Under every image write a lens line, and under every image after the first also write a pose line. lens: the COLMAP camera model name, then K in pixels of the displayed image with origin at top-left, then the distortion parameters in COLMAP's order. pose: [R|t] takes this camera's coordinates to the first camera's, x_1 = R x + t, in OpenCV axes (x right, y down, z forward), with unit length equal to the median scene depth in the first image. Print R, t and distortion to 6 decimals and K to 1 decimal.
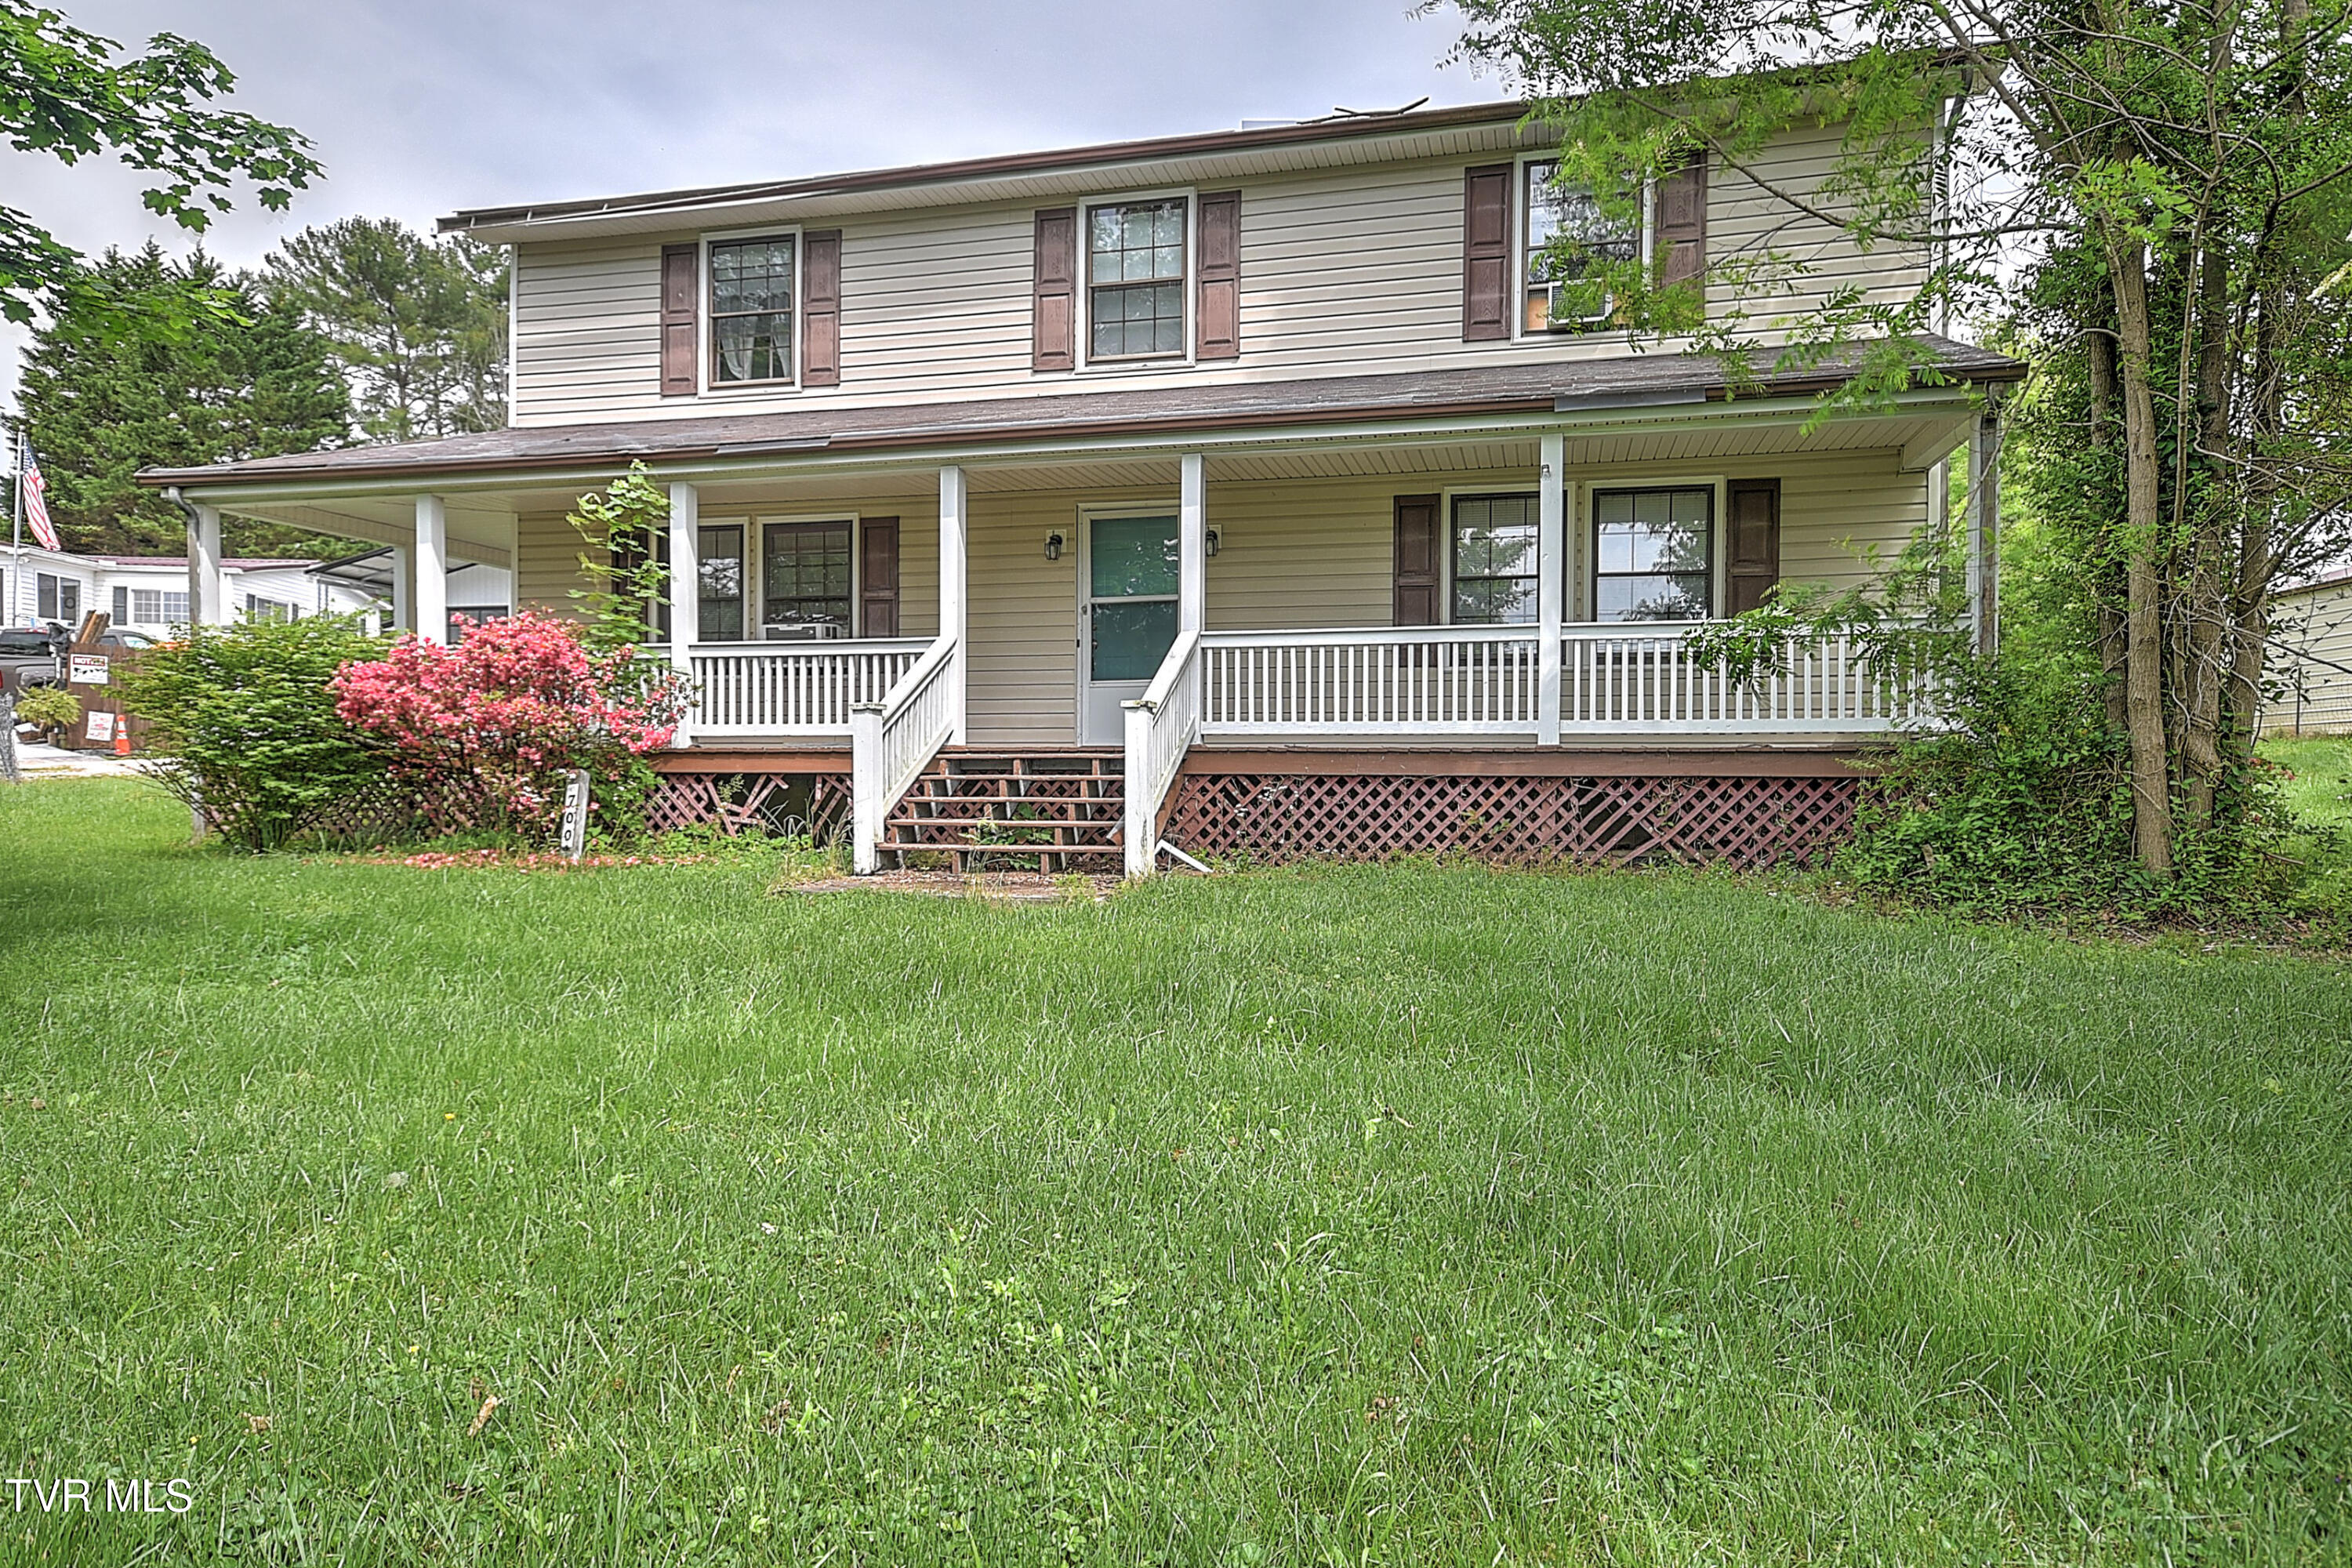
lens RADIAL K [[1290.7, 0, 1176.6], [0, 1290.7, 796.7], [0, 0, 1]] dist [0.003375, 0.000288]
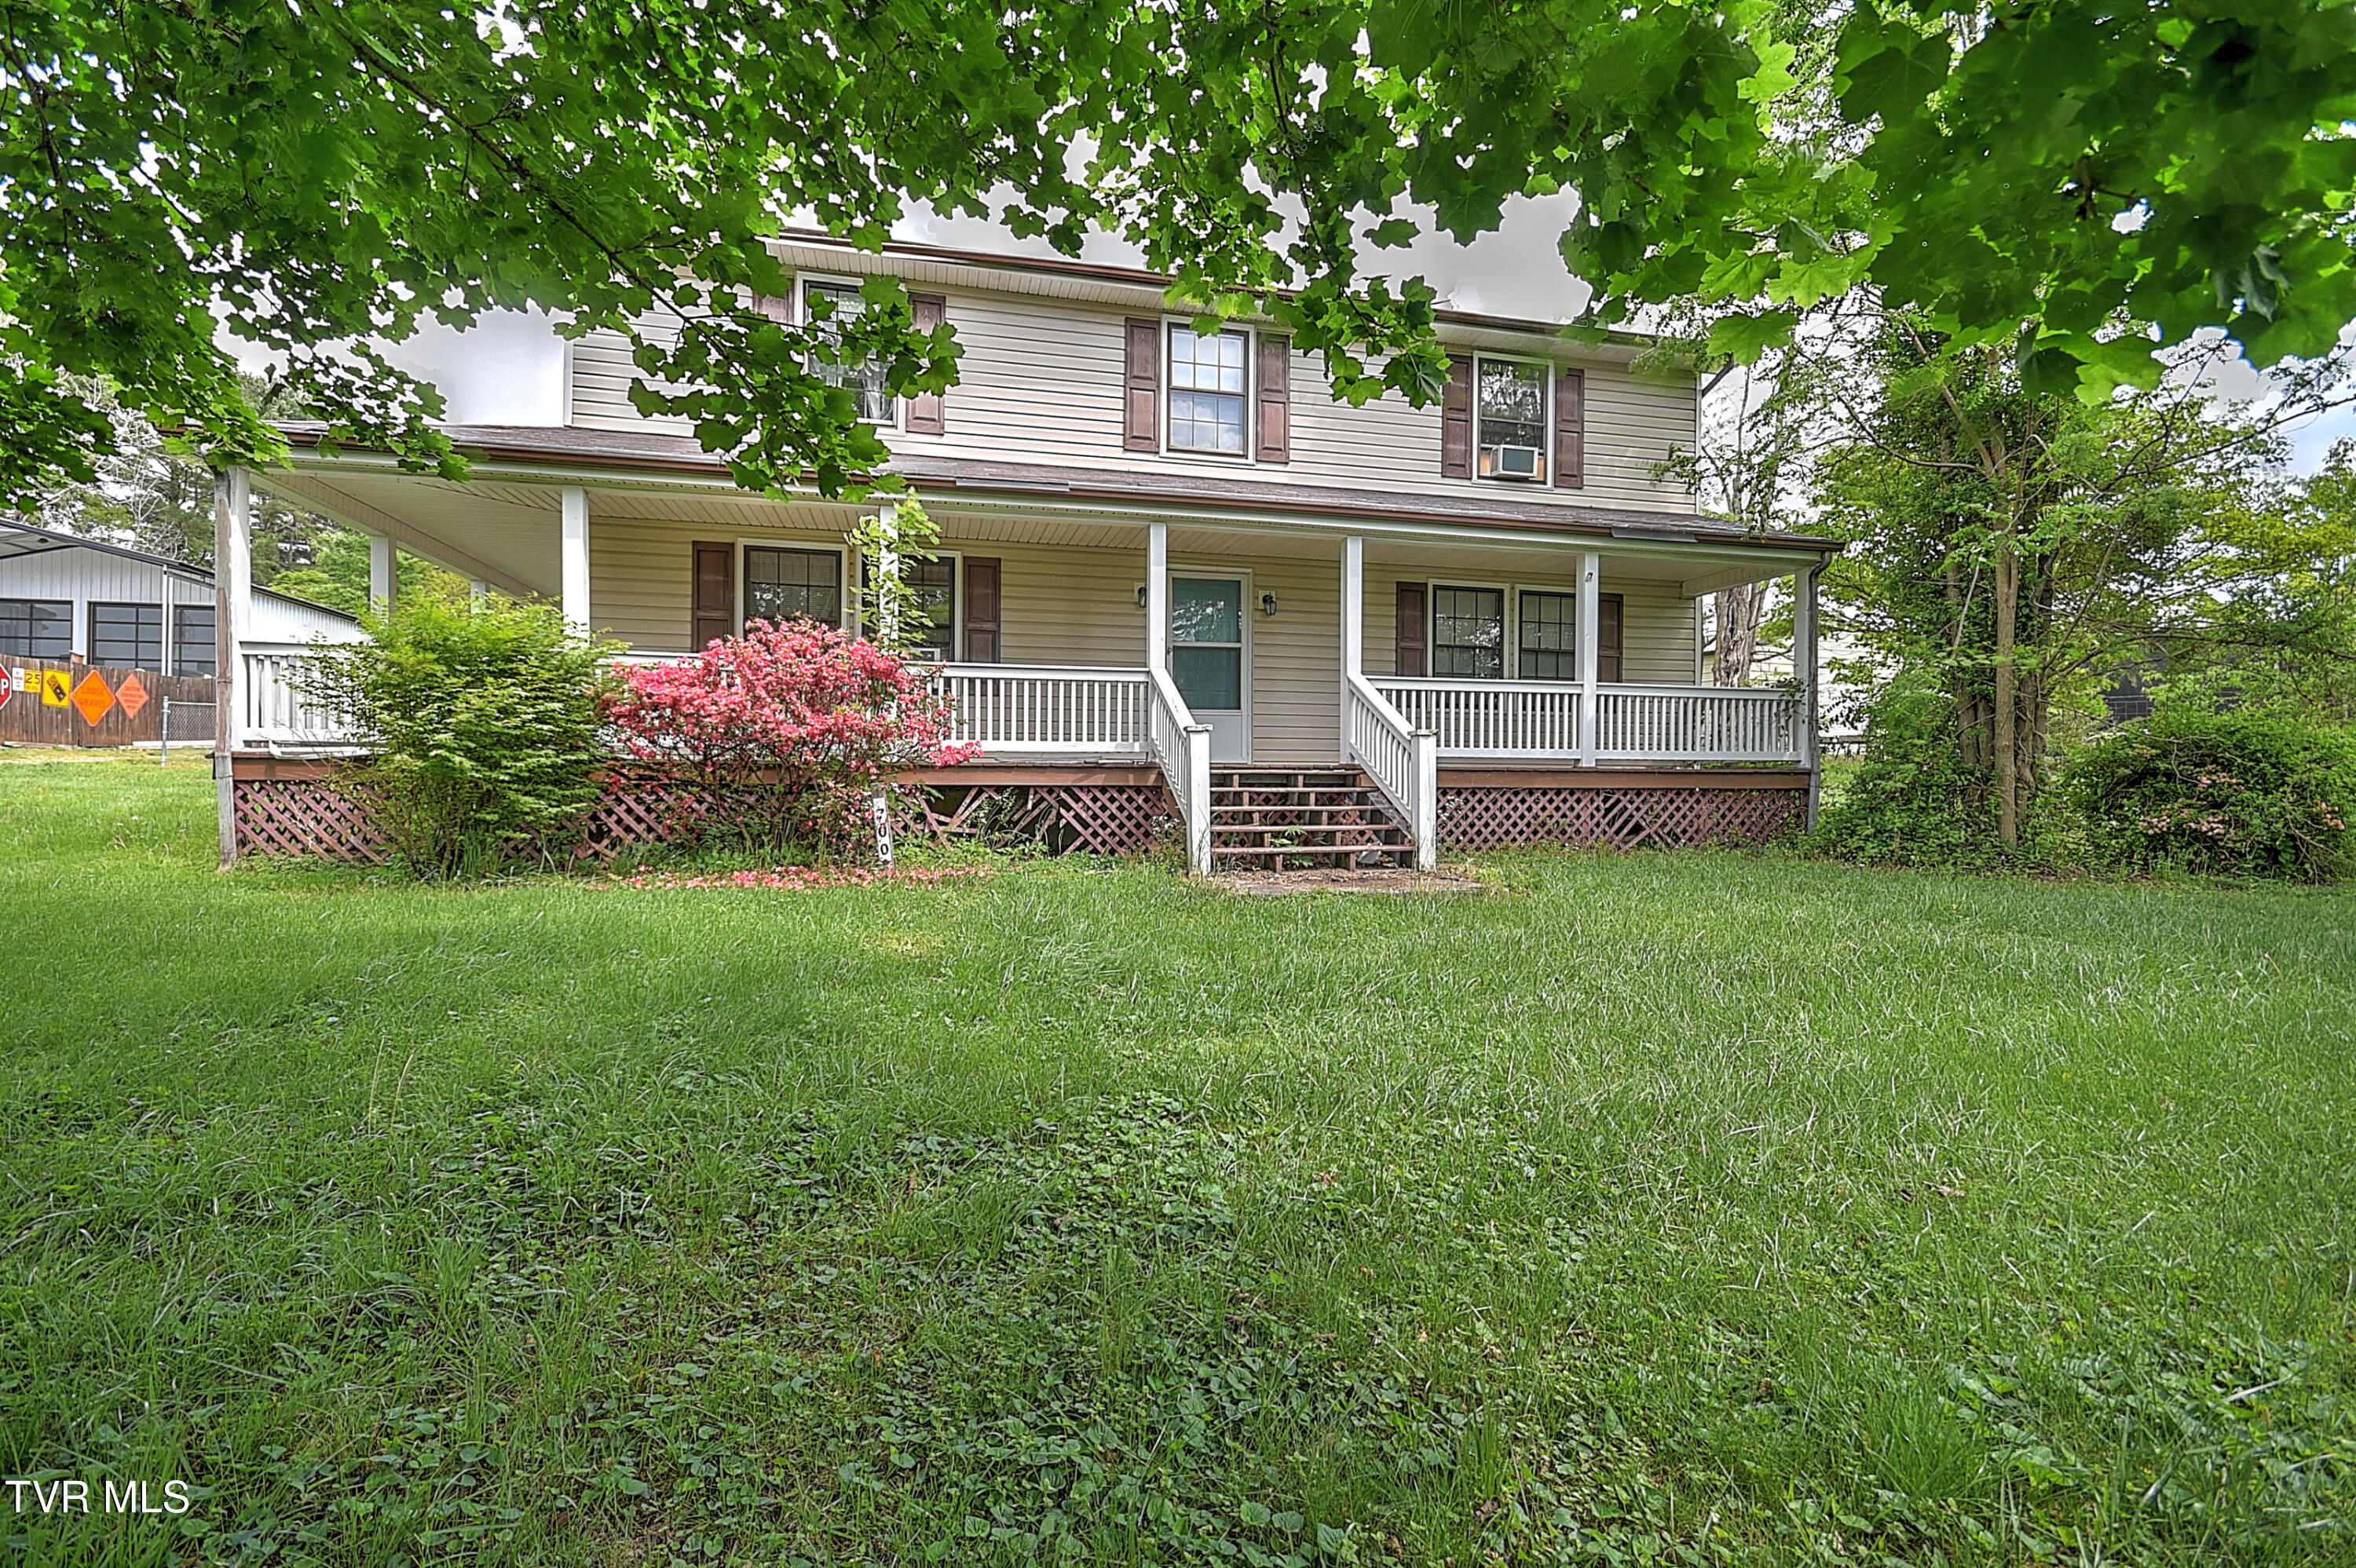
lens RADIAL K [[1049.8, 0, 1178.9], [0, 1049.8, 771.8], [0, 0, 1]] dist [0.004401, 0.000098]
pose [[0.891087, 0.006148, 0.453791, -0.644965], [0.006458, 0.999635, -0.026225, -0.006313], [-0.453787, 0.026300, 0.890722, 0.150382]]
